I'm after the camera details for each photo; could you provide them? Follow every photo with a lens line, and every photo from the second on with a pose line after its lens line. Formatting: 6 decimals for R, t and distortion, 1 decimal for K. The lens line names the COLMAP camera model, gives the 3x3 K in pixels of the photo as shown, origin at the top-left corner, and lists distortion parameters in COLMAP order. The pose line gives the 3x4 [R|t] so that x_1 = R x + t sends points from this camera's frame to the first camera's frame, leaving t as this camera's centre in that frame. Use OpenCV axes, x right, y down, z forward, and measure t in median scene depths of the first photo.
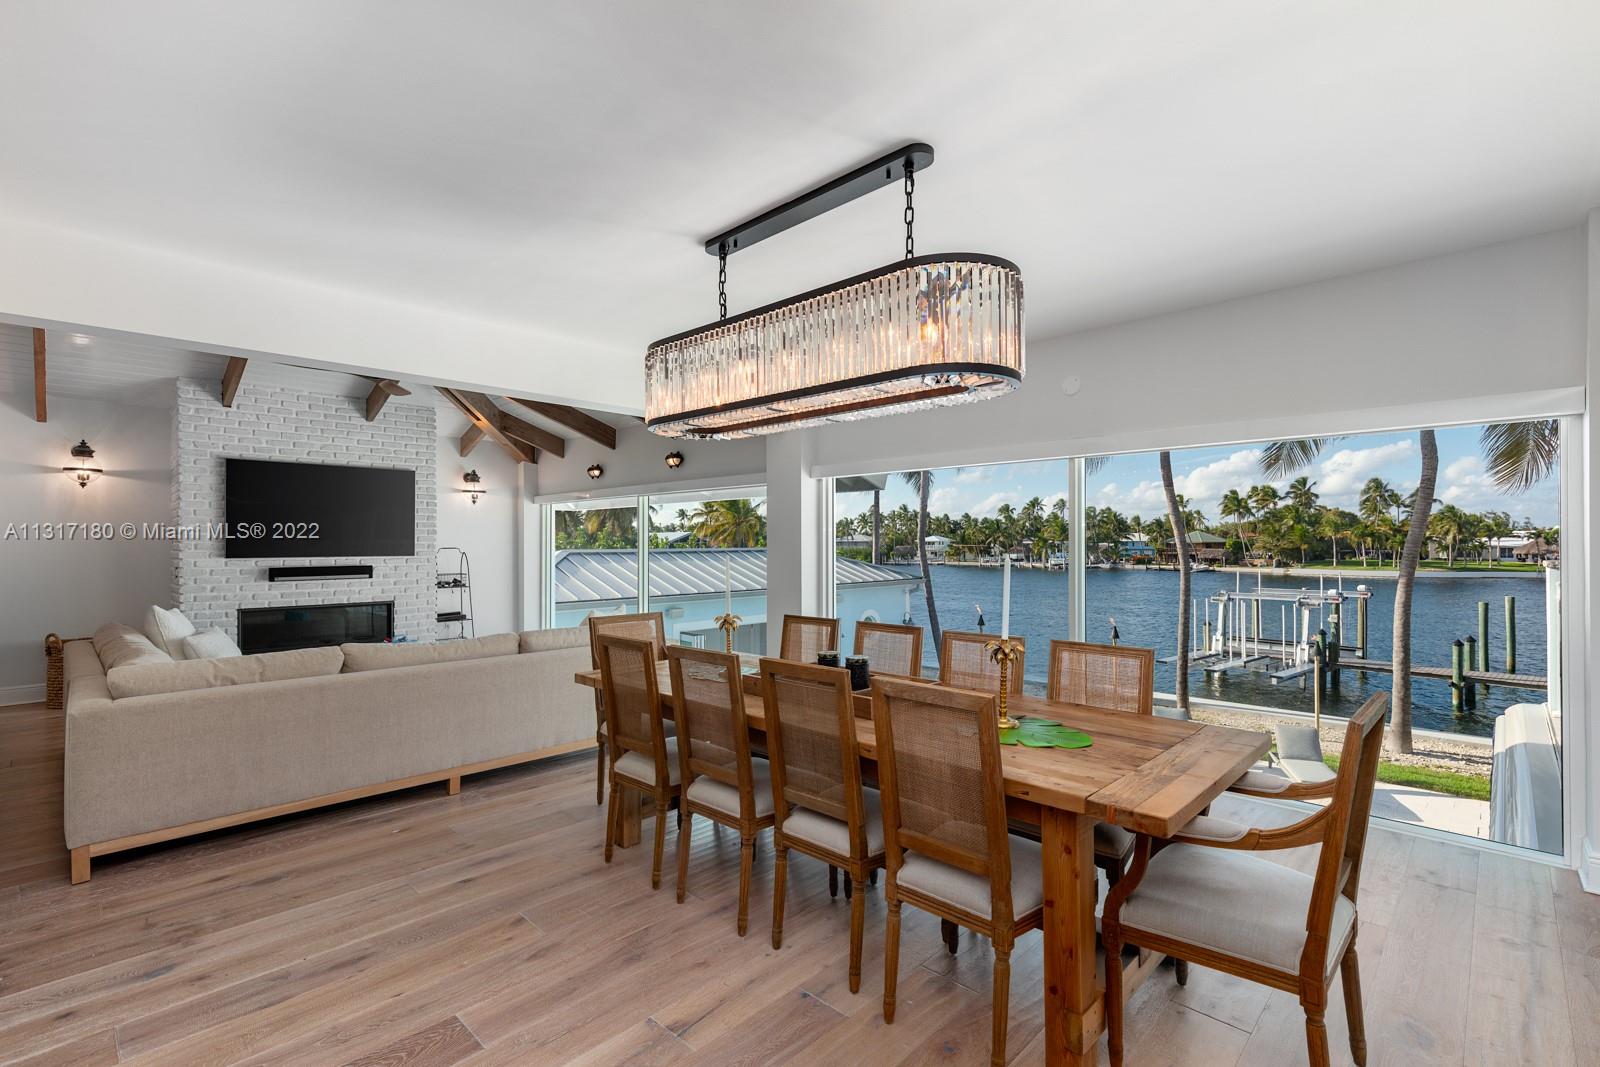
lens RADIAL K [[730.5, 0, 792.4], [0, 730.5, 539.7], [0, 0, 1]] dist [0.002531, -0.000198]
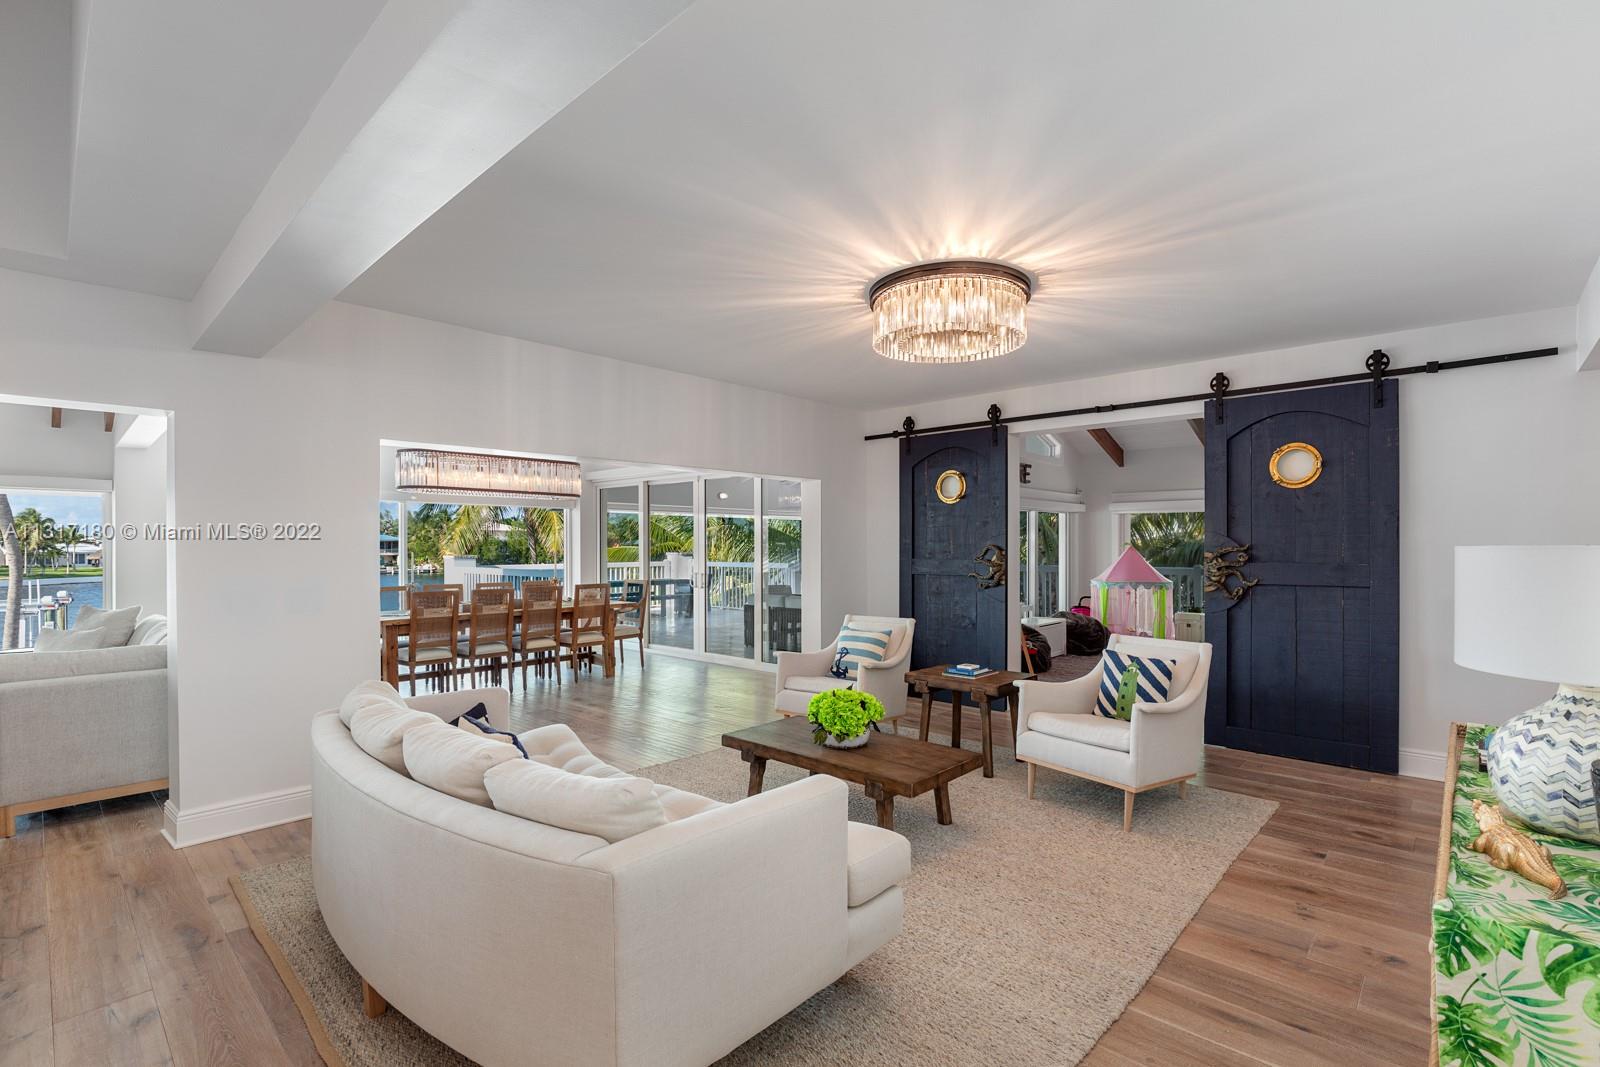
lens RADIAL K [[730.5, 0, 803.1], [0, 730.5, 548.1], [0, 0, 1]] dist [0.002531, -0.000198]
pose [[-0.017853, -0.000678, 0.999840, -0.811661], [-0.001767, 0.999998, 0.000647, 0.003662], [-0.999839, -0.001755, -0.017854, -0.001724]]
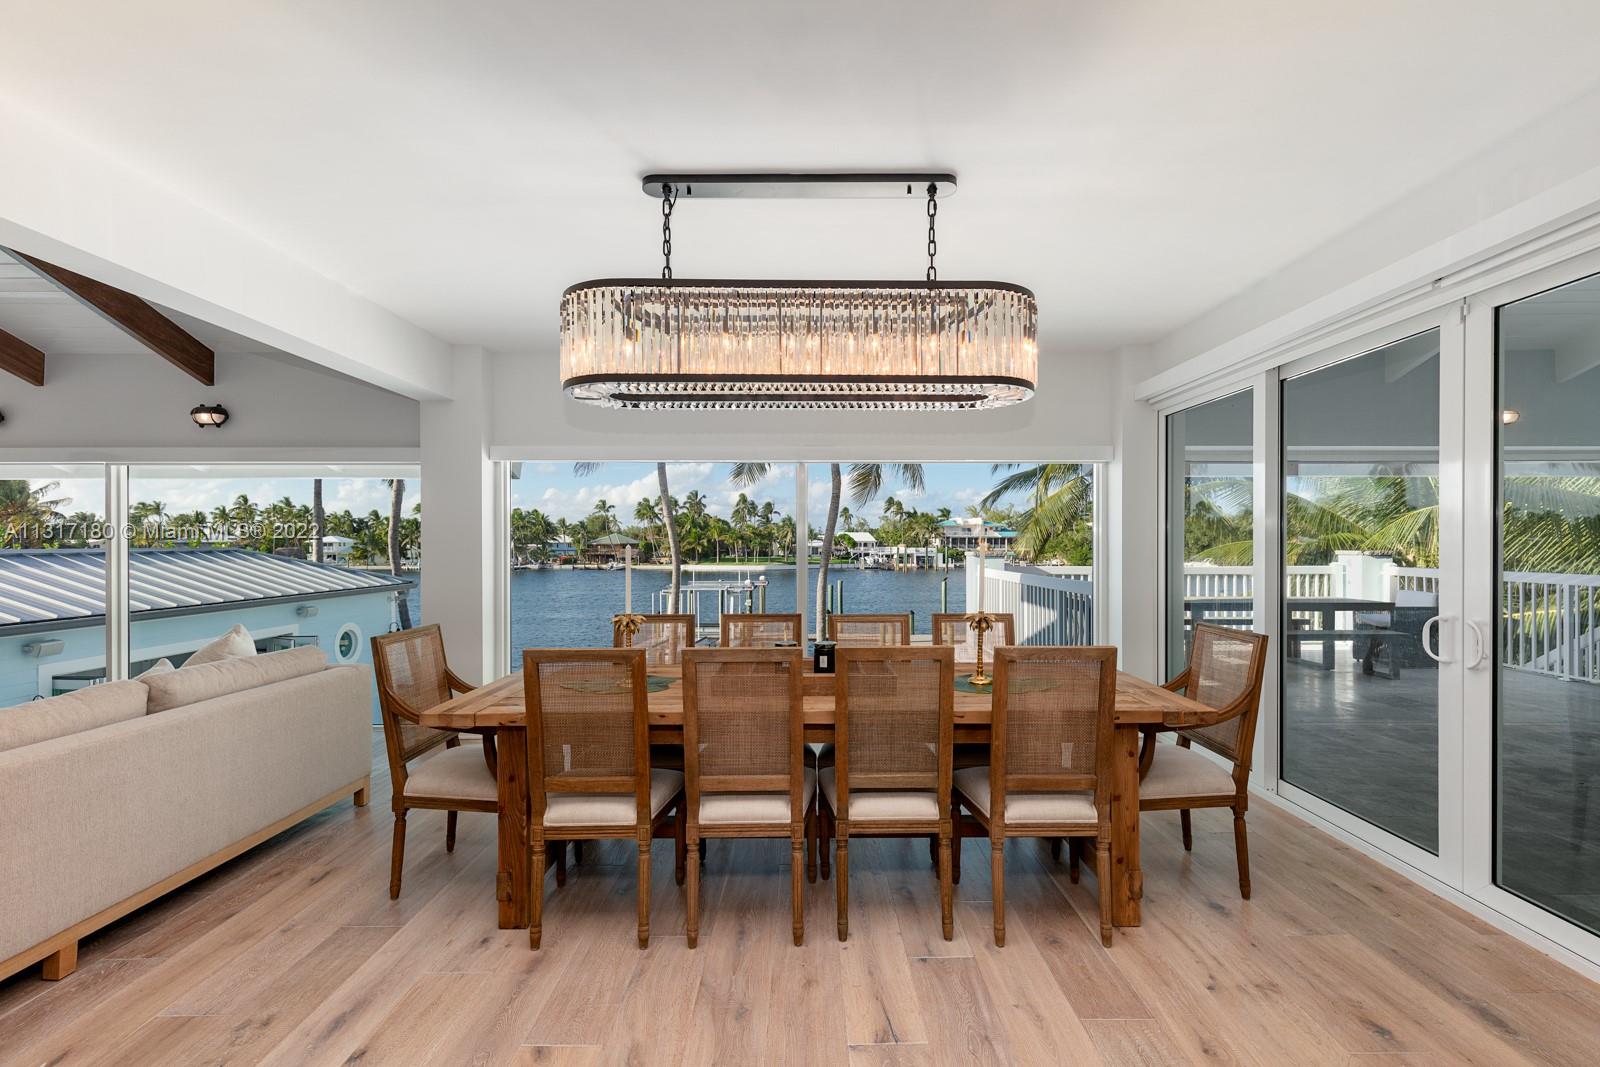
lens RADIAL K [[730.5, 0, 809.4], [0, 730.5, 545.3], [0, 0, 1]] dist [0.002531, -0.000198]
pose [[0.712072, -0.001042, 0.702105, -0.217274], [-0.002947, 0.999986, 0.004473, 0.006472], [-0.702100, -0.005255, 0.712059, 0.096997]]
